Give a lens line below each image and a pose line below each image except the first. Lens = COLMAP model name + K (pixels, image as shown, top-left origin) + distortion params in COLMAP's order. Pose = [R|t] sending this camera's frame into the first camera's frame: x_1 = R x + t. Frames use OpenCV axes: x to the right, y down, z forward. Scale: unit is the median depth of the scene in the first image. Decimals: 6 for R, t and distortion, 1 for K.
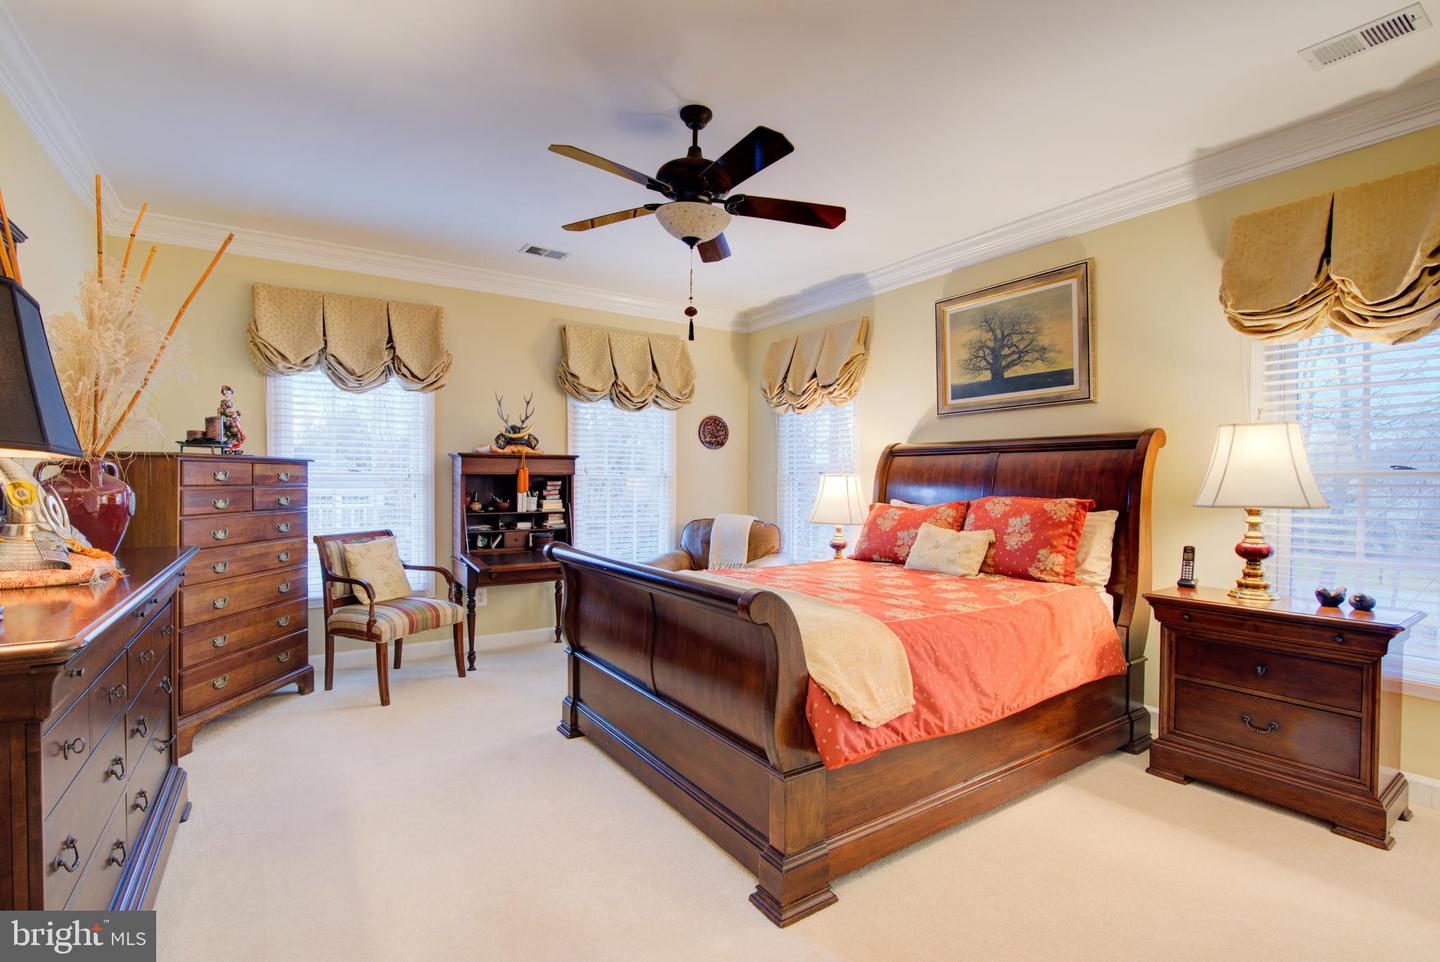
lens RADIAL K [[659.5, 0, 725.2], [0, 659.5, 482.0], [0, 0, 1]] dist [-0.017270, 0.001860]
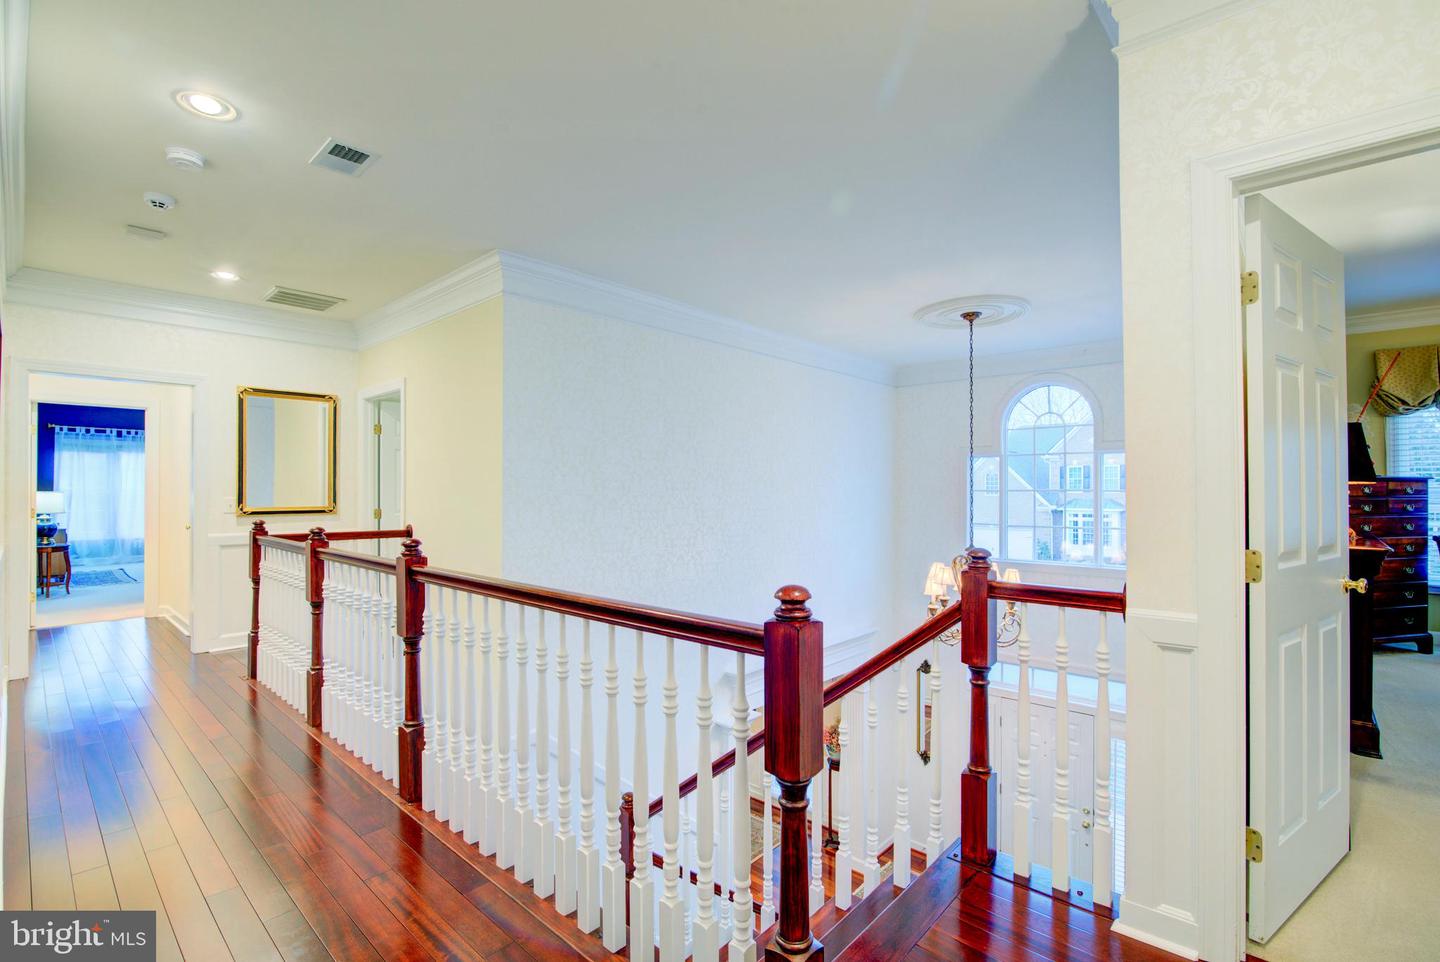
lens RADIAL K [[659.5, 0, 729.8], [0, 659.5, 485.5], [0, 0, 1]] dist [-0.017270, 0.001860]
pose [[0.245872, -0.005928, -0.969284, 0.188116], [-0.003815, 0.999968, -0.007084, -0.002046], [0.969295, 0.005440, 0.245842, -0.452709]]
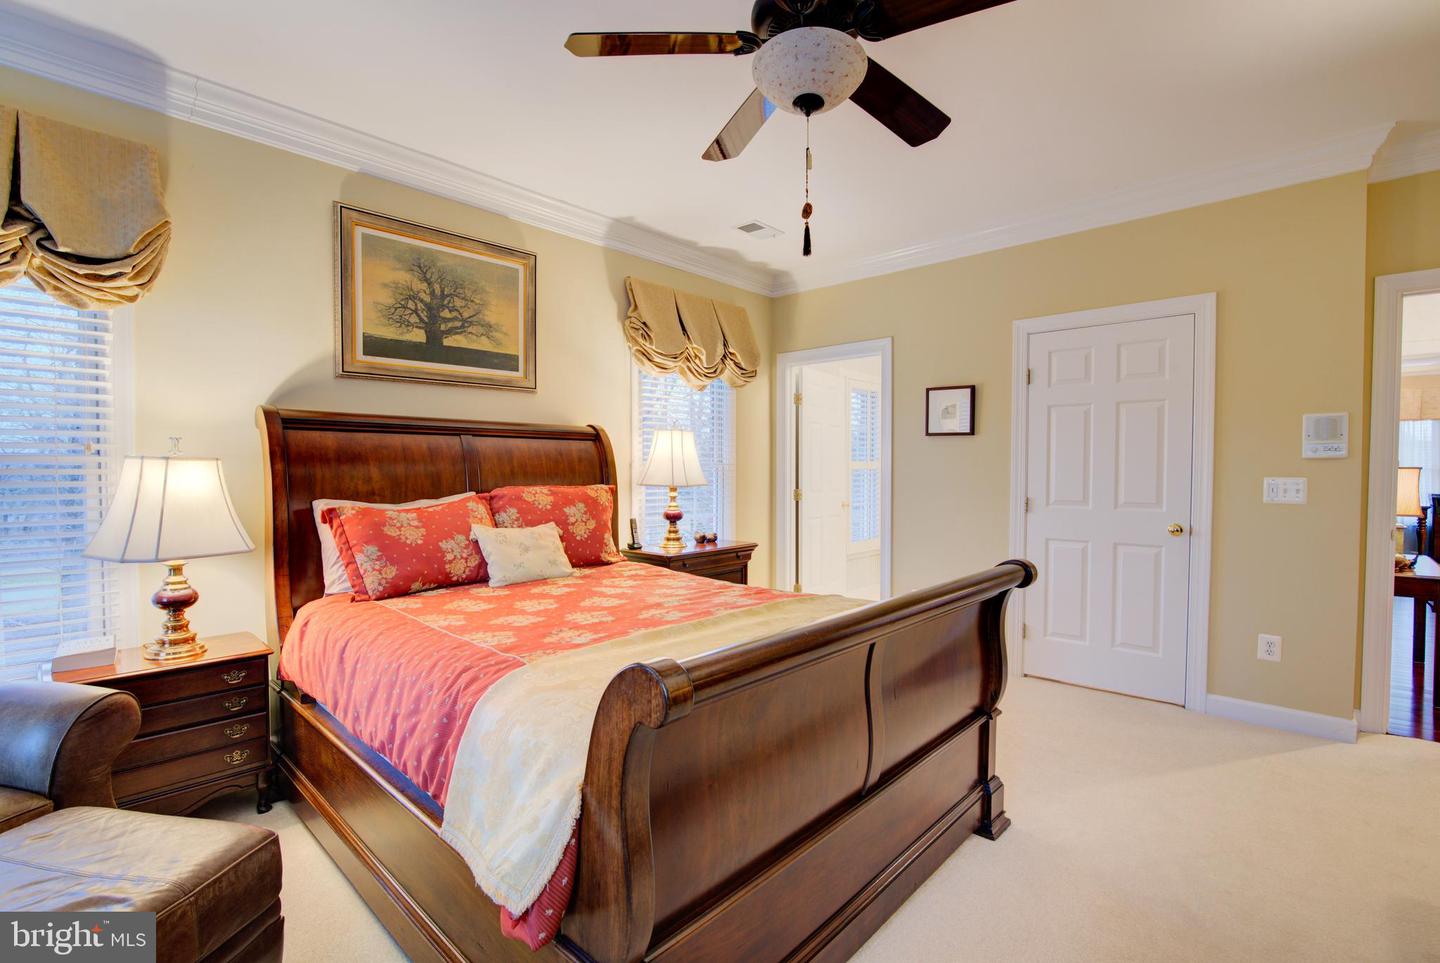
lens RADIAL K [[659.5, 0, 723.3], [0, 659.5, 481.0], [0, 0, 1]] dist [-0.017270, 0.001860]
pose [[-0.224061, -0.021754, 0.974332, -0.525135], [0.001432, 0.999742, 0.022650, -0.005287], [-0.974574, 0.006470, -0.223972, 0.943301]]
